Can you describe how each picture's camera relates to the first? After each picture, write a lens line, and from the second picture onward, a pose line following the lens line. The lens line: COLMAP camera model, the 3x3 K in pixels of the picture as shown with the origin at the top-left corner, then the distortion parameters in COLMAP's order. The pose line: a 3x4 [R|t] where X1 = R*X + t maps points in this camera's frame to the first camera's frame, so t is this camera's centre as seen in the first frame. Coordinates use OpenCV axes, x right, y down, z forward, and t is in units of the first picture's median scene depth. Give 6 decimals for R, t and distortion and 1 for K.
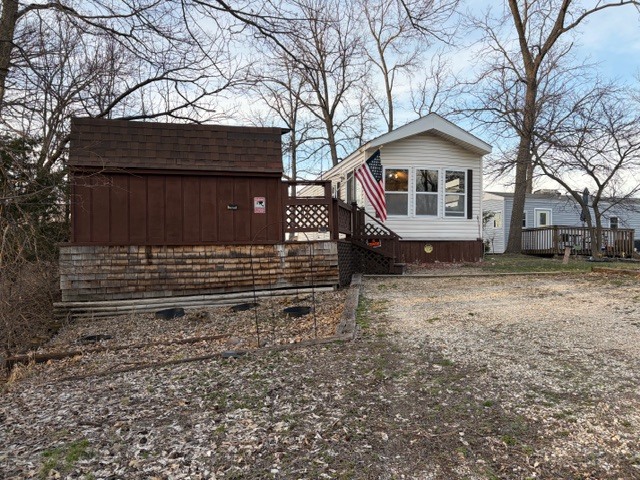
lens RADIAL K [[483.9, 0, 317.8], [0, 483.9, 244.2], [0, 0, 1]] dist [0.026047, -0.004230]
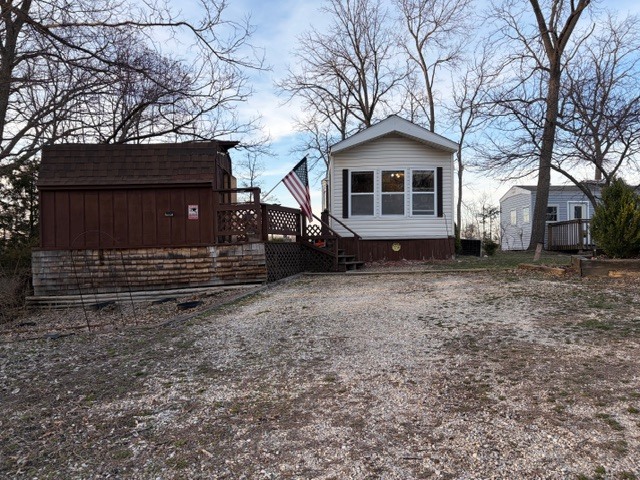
lens RADIAL K [[483.9, 0, 317.8], [0, 483.9, 239.8], [0, 0, 1]] dist [0.026047, -0.004230]
pose [[0.977409, -0.018872, -0.210510, 0.397398], [0.017597, 0.999814, -0.007928, -0.001314], [0.210621, 0.004045, 0.977559, -0.051781]]
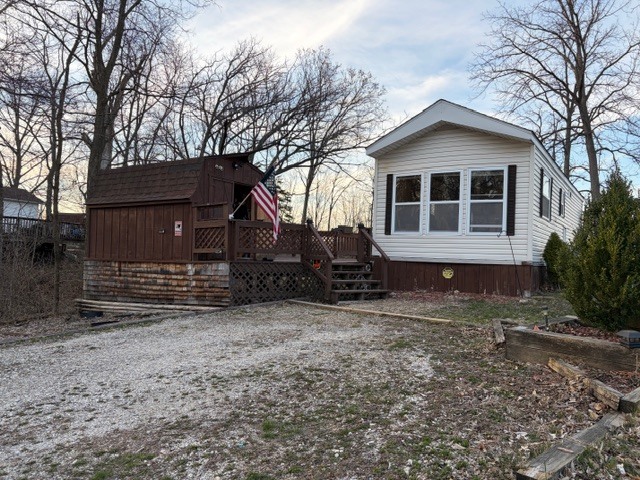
lens RADIAL K [[483.9, 0, 322.9], [0, 483.9, 235.7], [0, 0, 1]] dist [0.026047, -0.004230]
pose [[0.706914, -0.001825, -0.707297, 0.896267], [-0.016680, 0.999676, -0.019250, -0.046693], [0.707103, 0.025406, 0.706654, 0.434514]]
